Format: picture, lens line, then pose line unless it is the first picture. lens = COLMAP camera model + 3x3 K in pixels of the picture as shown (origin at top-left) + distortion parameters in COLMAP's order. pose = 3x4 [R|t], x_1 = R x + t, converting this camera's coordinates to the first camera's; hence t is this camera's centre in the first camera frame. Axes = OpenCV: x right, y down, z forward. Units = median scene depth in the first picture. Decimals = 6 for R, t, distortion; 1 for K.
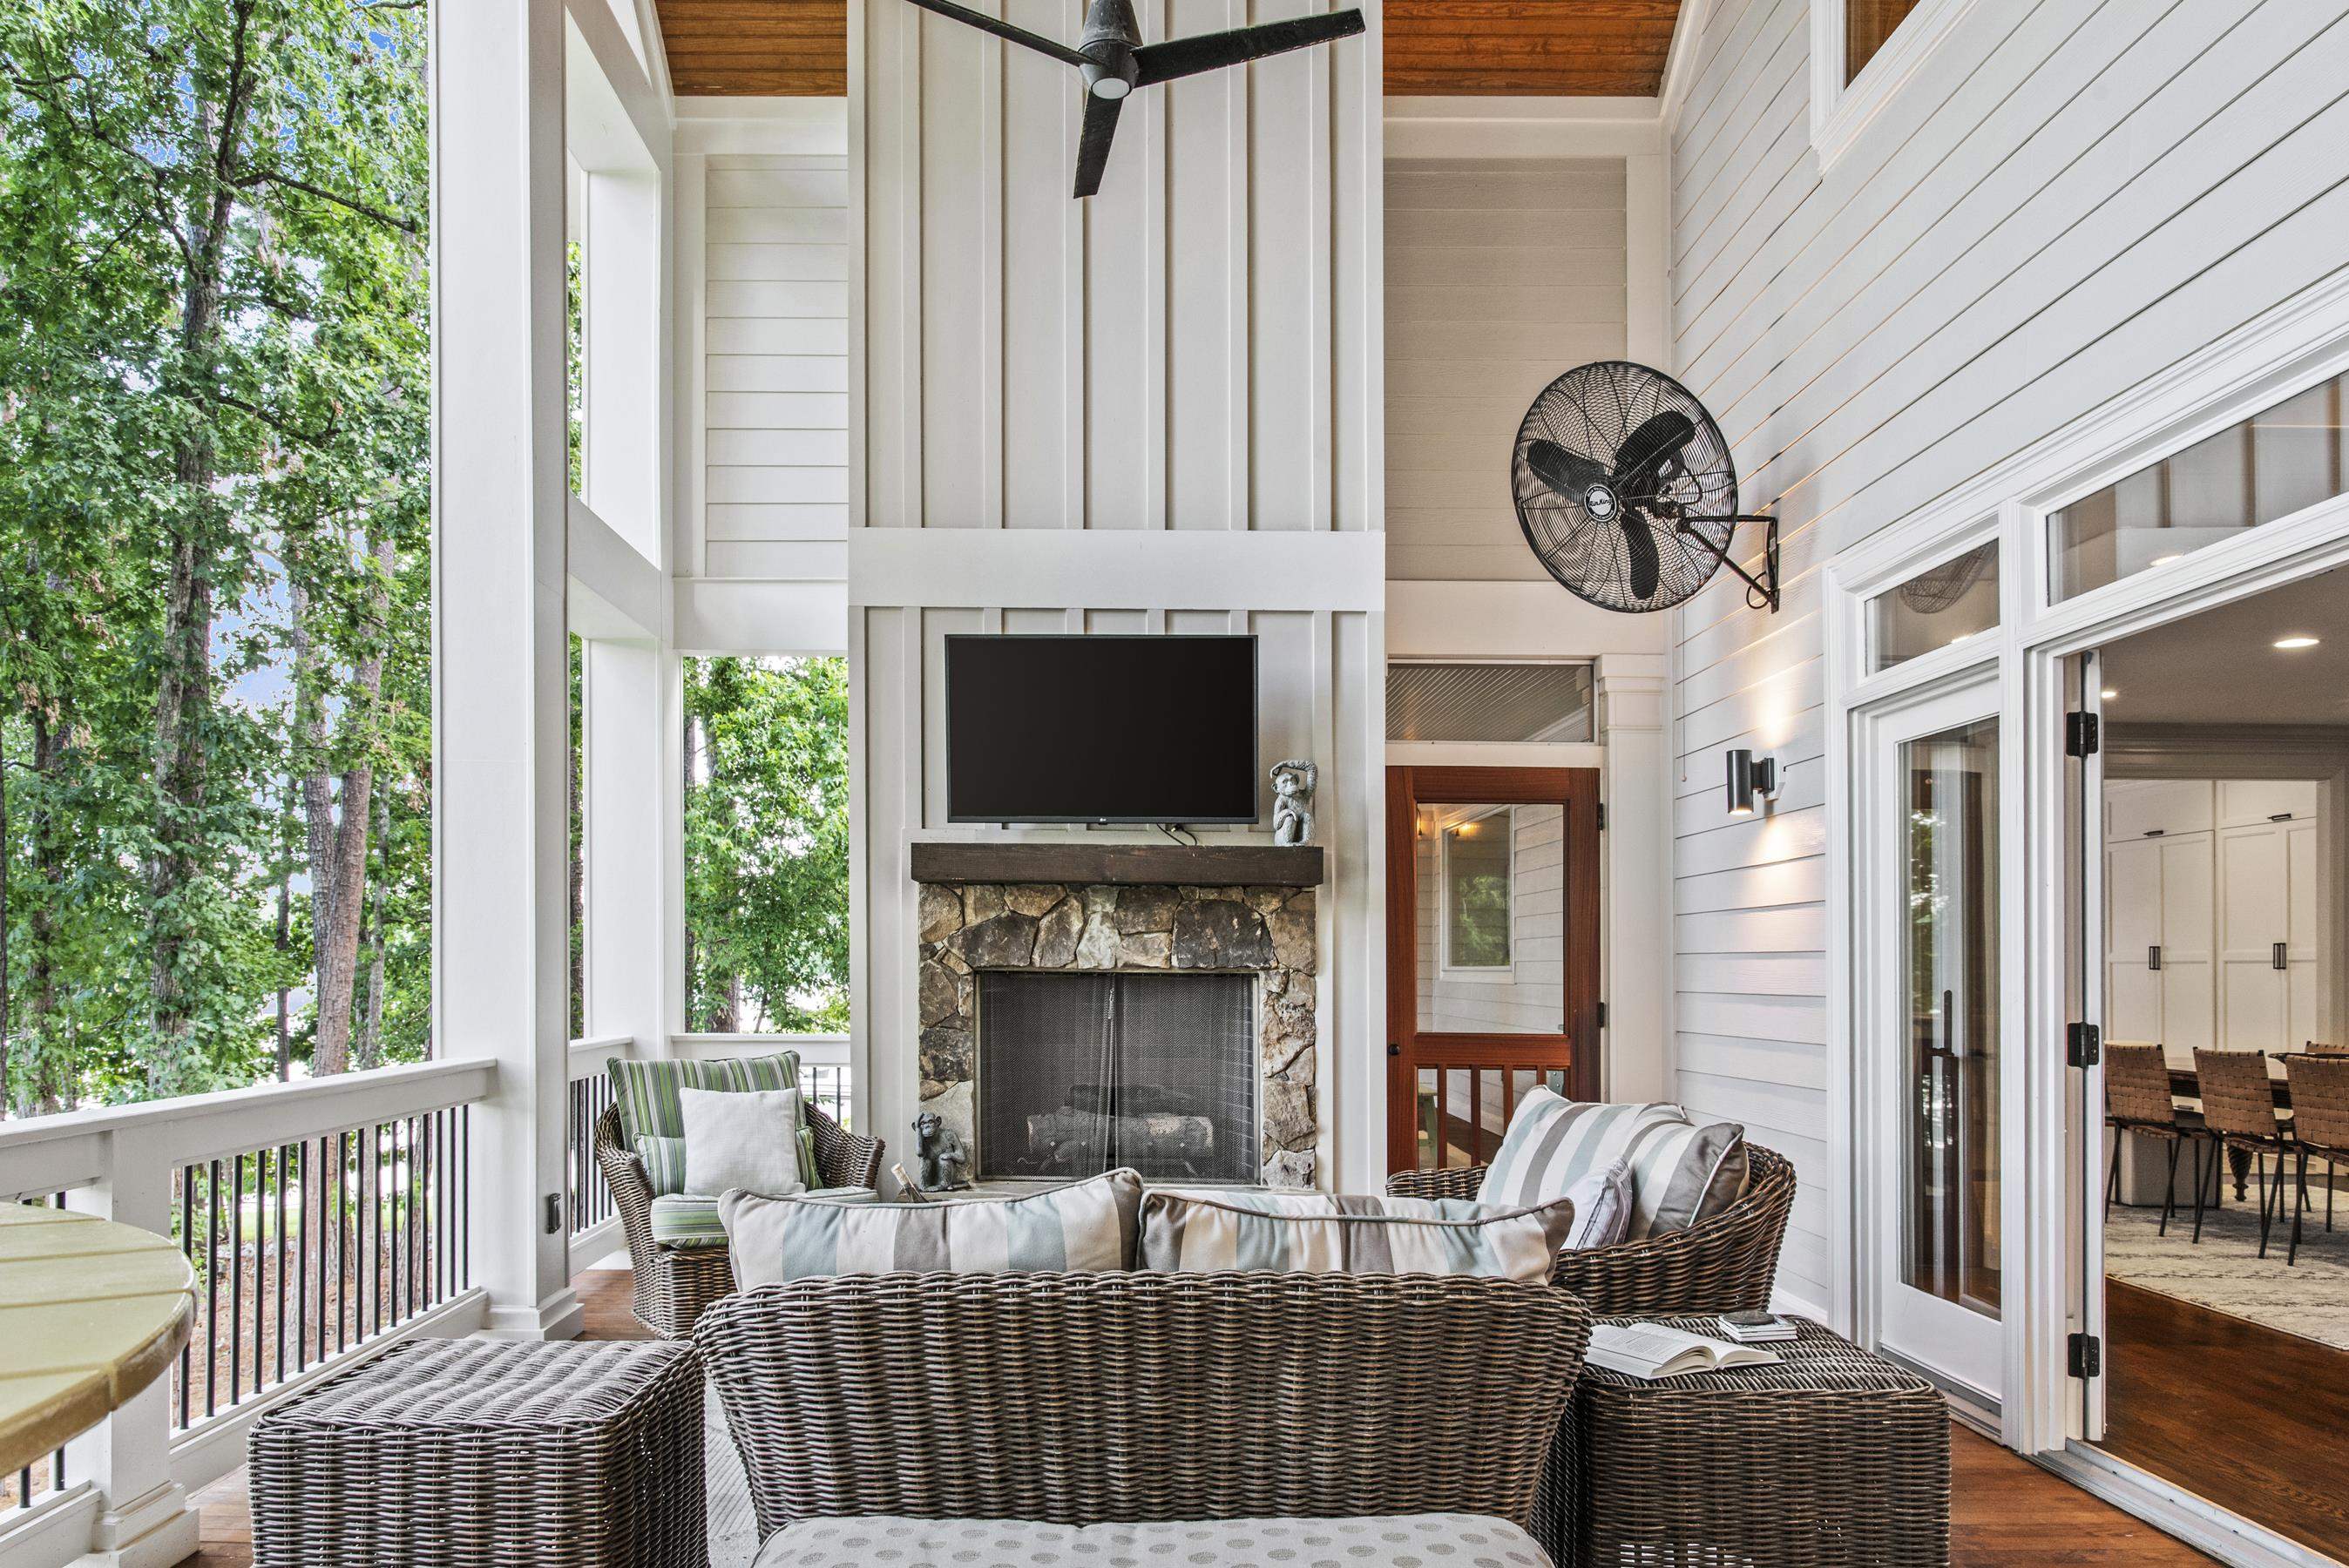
lens RADIAL K [[1747.4, 0, 1168.2], [0, 1747.4, 969.8], [0, 0, 1]] dist [-0.000566, -0.000772]
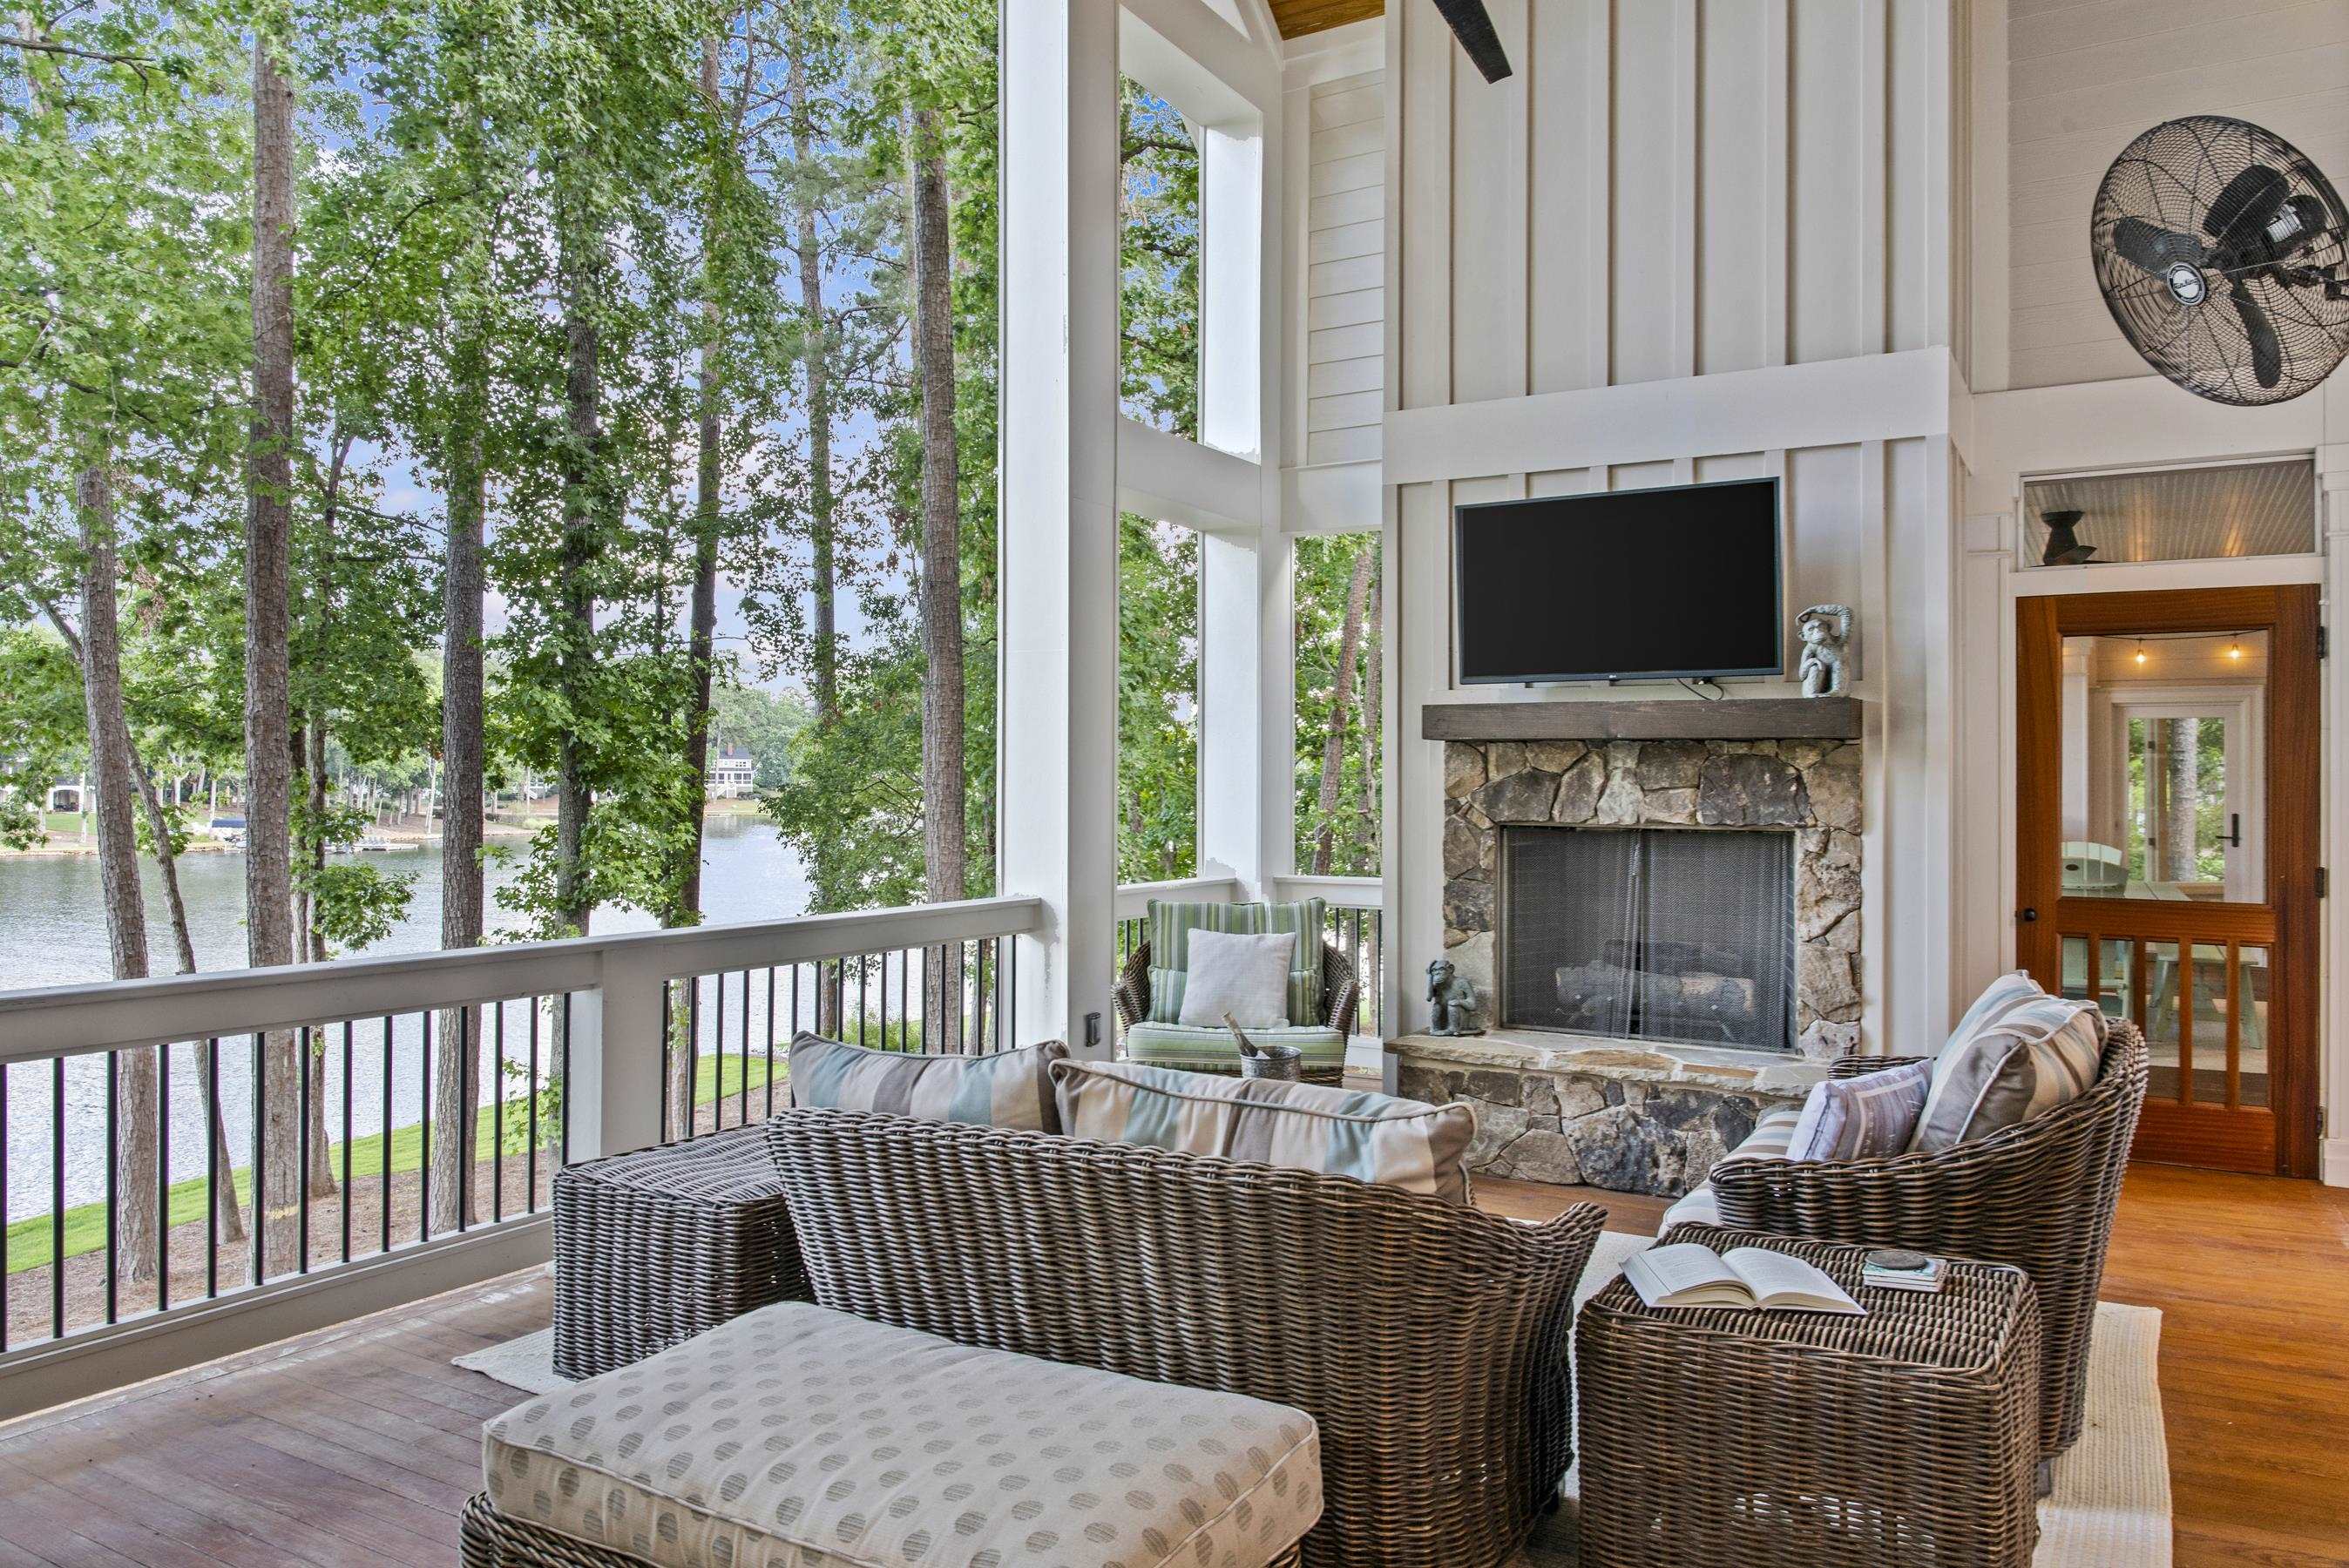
lens RADIAL K [[1687.6, 0, 1174.5], [0, 1687.6, 784.0], [0, 0, 1]] dist [-0.002124, 0.004542]
pose [[0.851850, 0.000675, -0.523786, 0.250223], [-0.003451, 0.999985, -0.004324, -0.018893], [0.523775, 0.005491, 0.851839, 0.046064]]
